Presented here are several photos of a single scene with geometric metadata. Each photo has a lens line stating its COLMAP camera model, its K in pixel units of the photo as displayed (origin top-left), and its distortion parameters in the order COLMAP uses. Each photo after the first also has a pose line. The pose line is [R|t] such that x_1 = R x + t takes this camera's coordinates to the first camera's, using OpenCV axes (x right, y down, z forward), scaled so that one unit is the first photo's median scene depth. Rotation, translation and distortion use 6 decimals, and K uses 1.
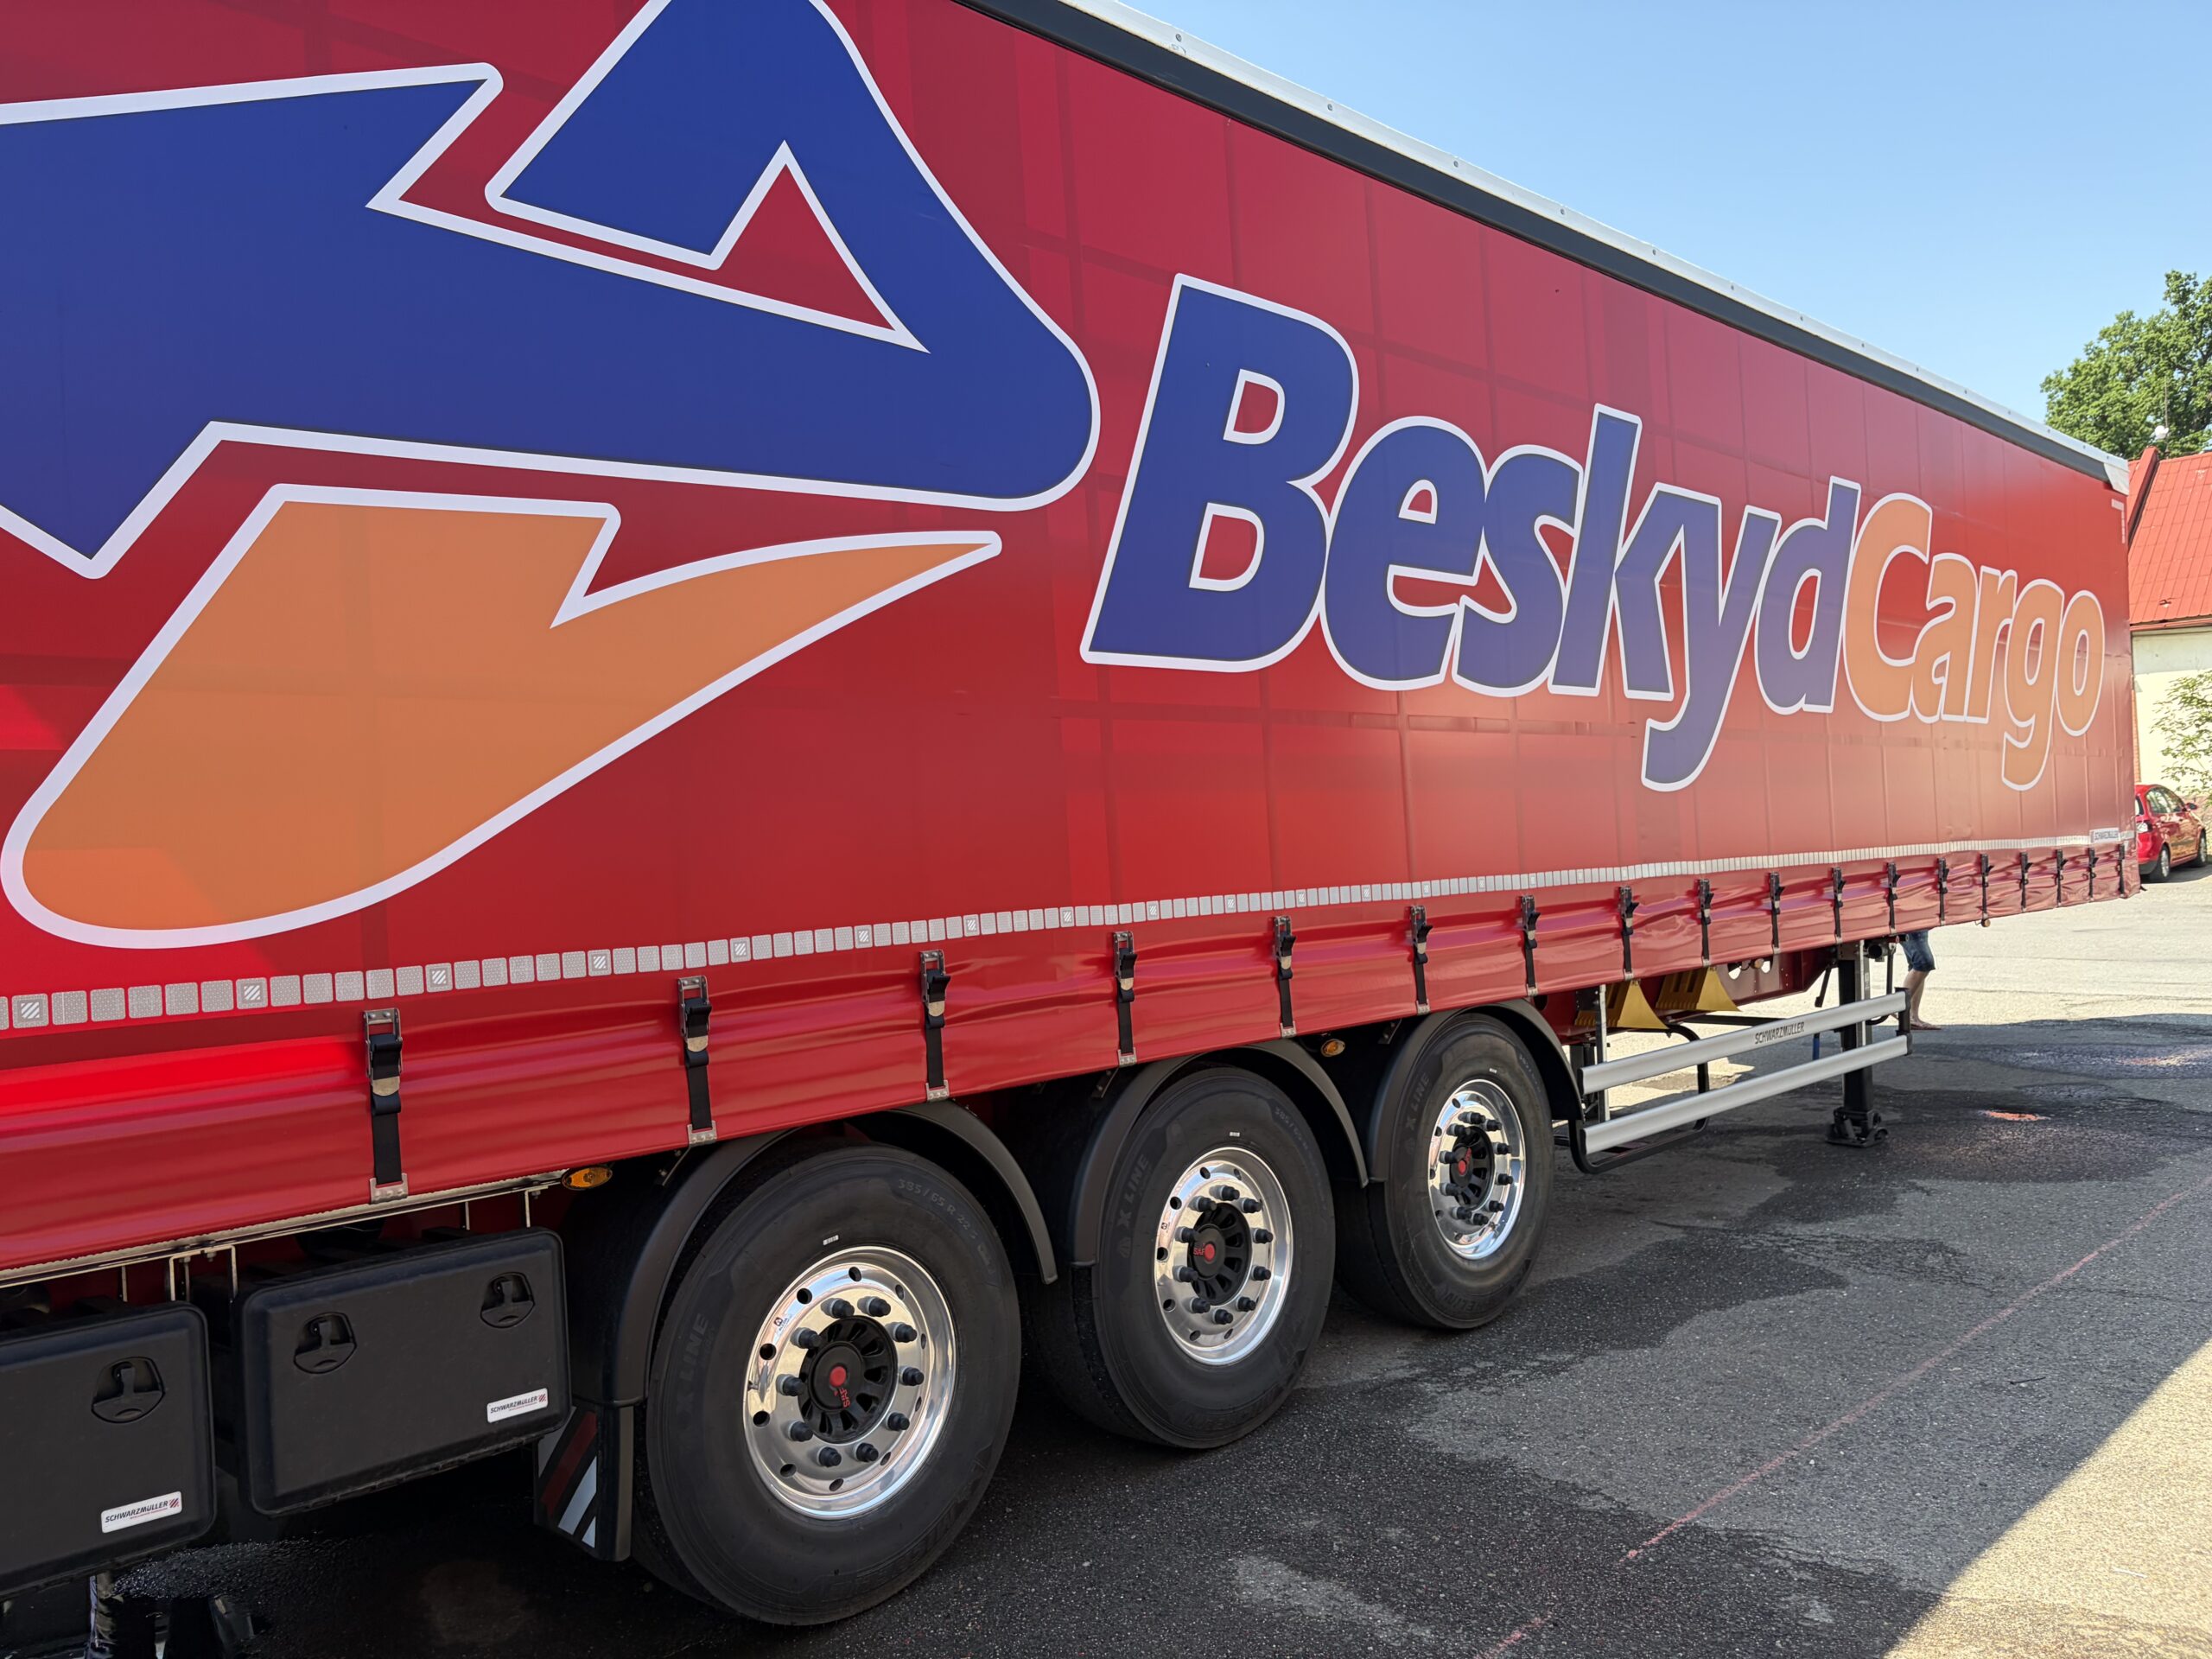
lens RADIAL K [[1668.6, 0, 1105.8], [0, 1668.6, 834.9], [0, 0, 1]] dist [0.008713, 0.000626]
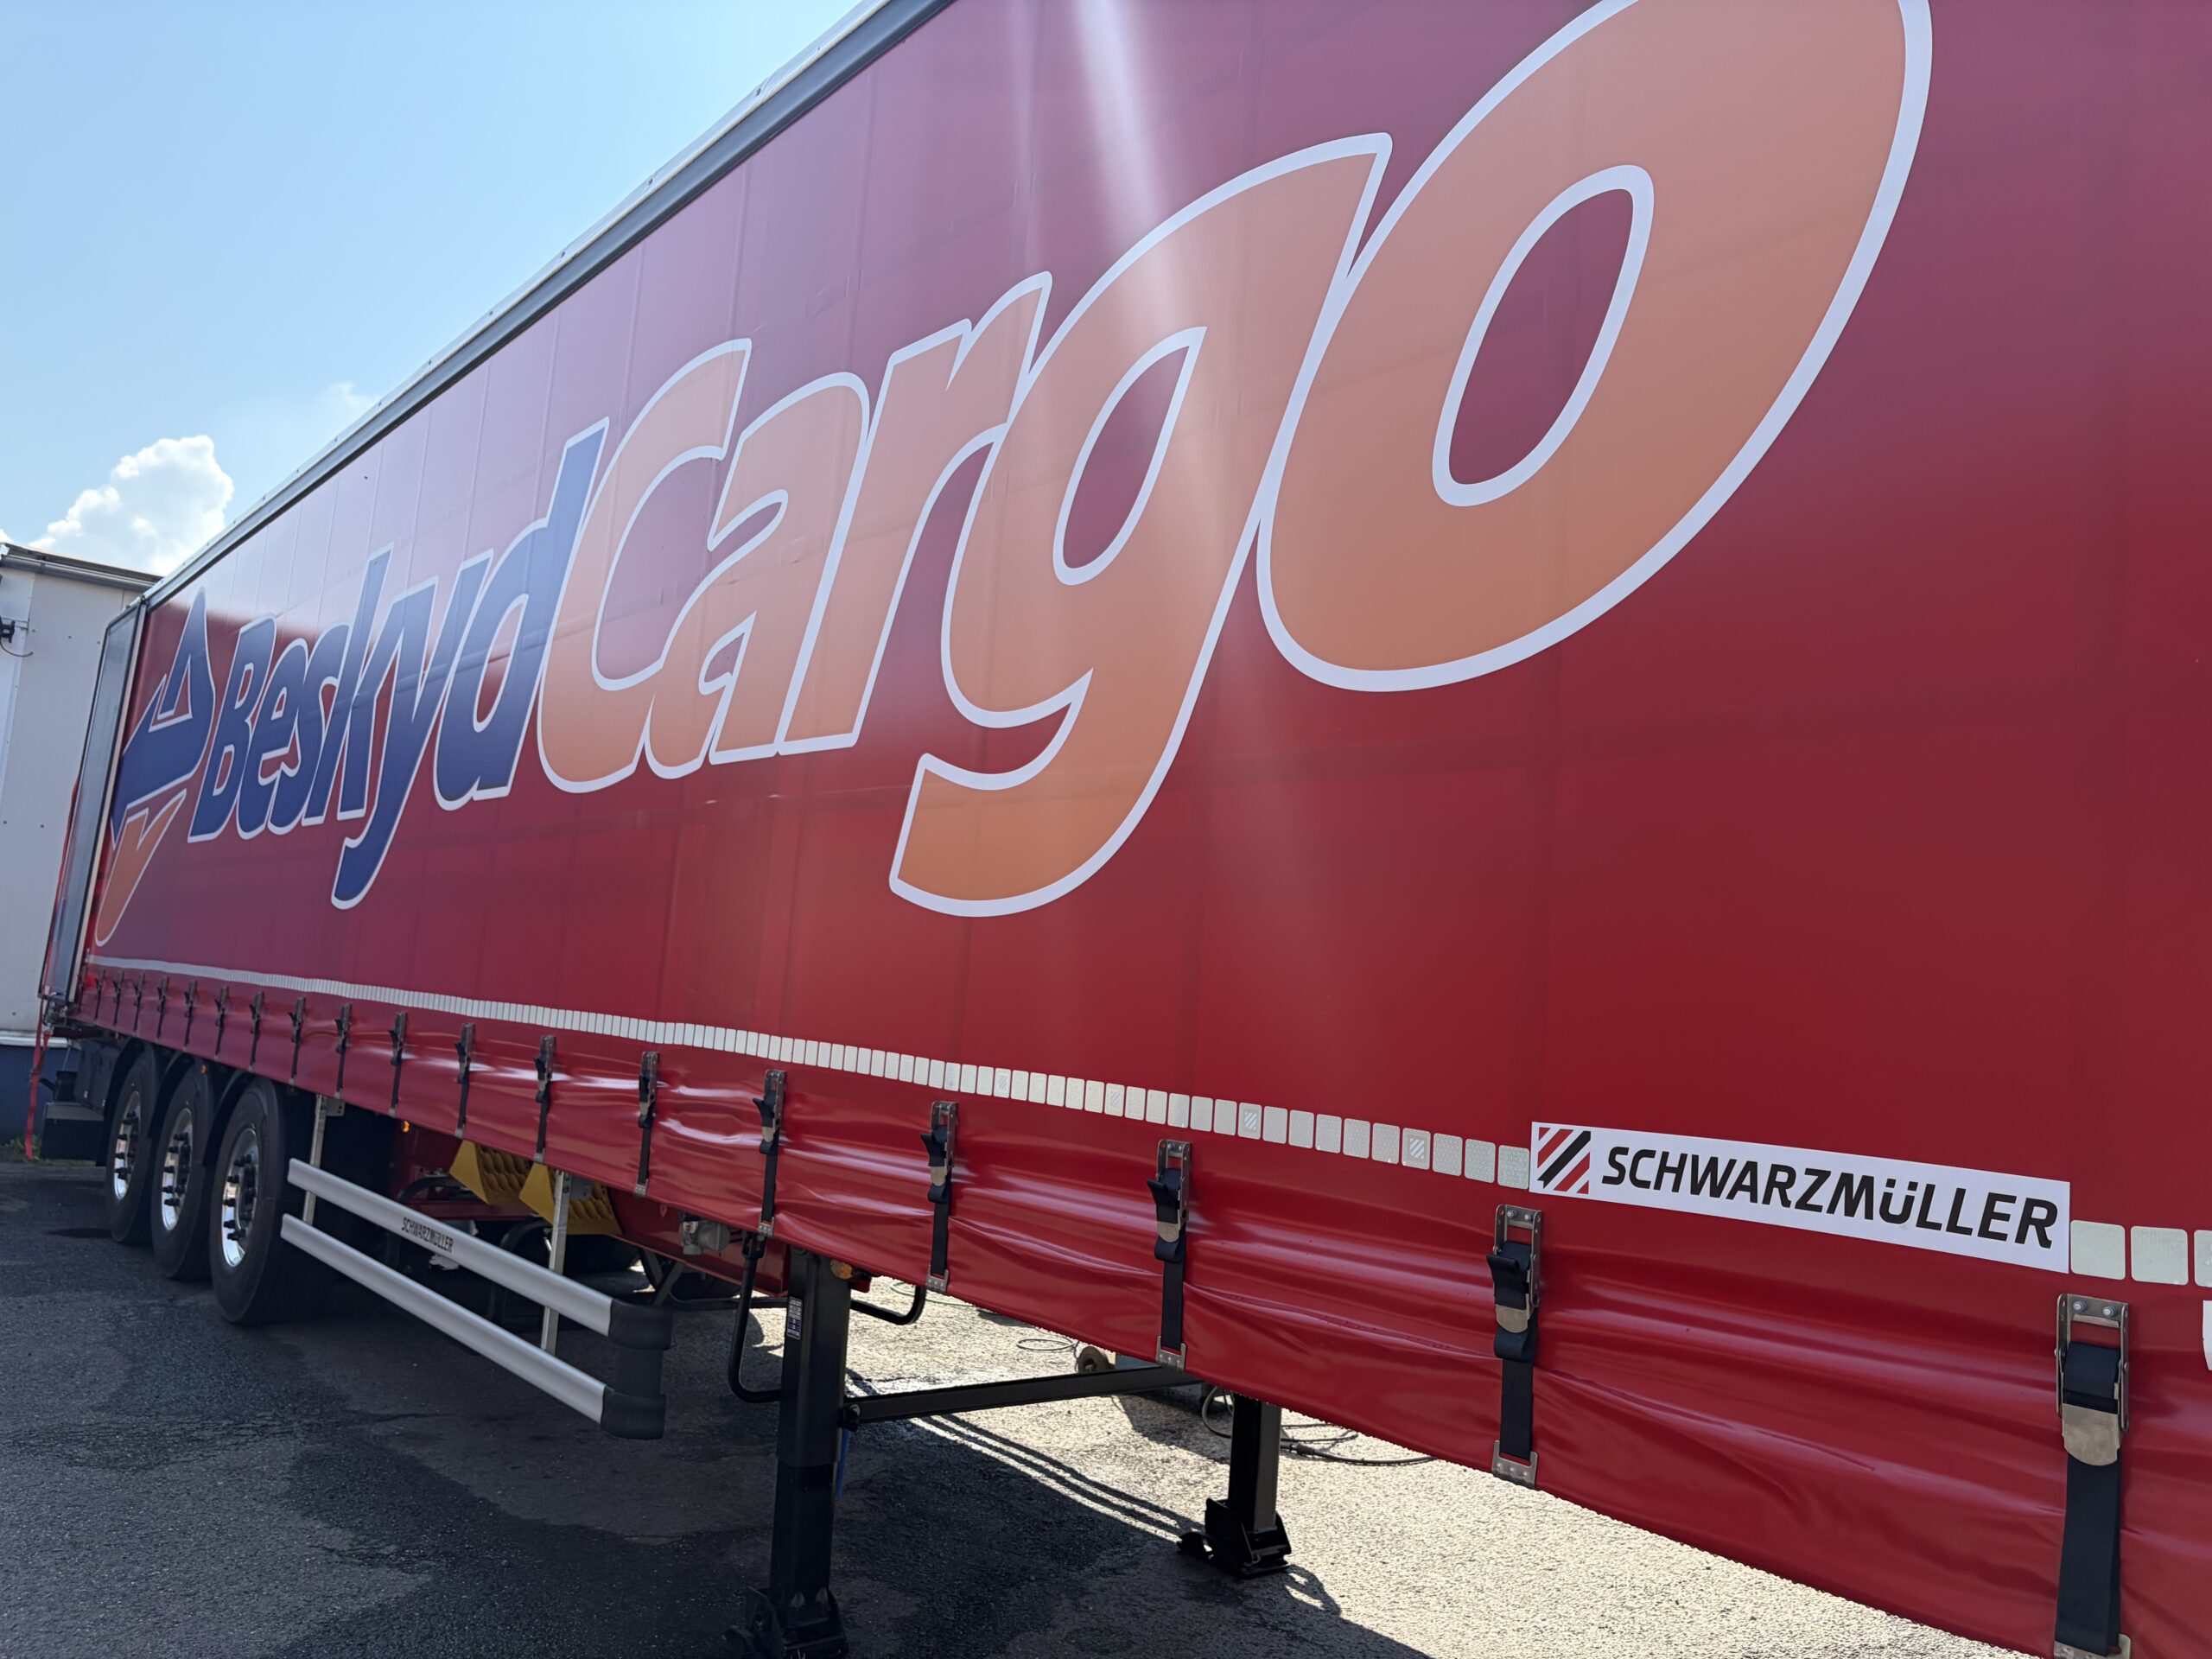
lens RADIAL K [[1668.6, 0, 1106.9], [0, 1668.6, 823.4], [0, 0, 1]] dist [0.008713, 0.000626]
pose [[-0.095594, -0.094835, -0.990893, 1.258873], [-0.081477, 0.992857, -0.087162, -0.027160], [0.992080, 0.072403, -0.102638, 1.532036]]
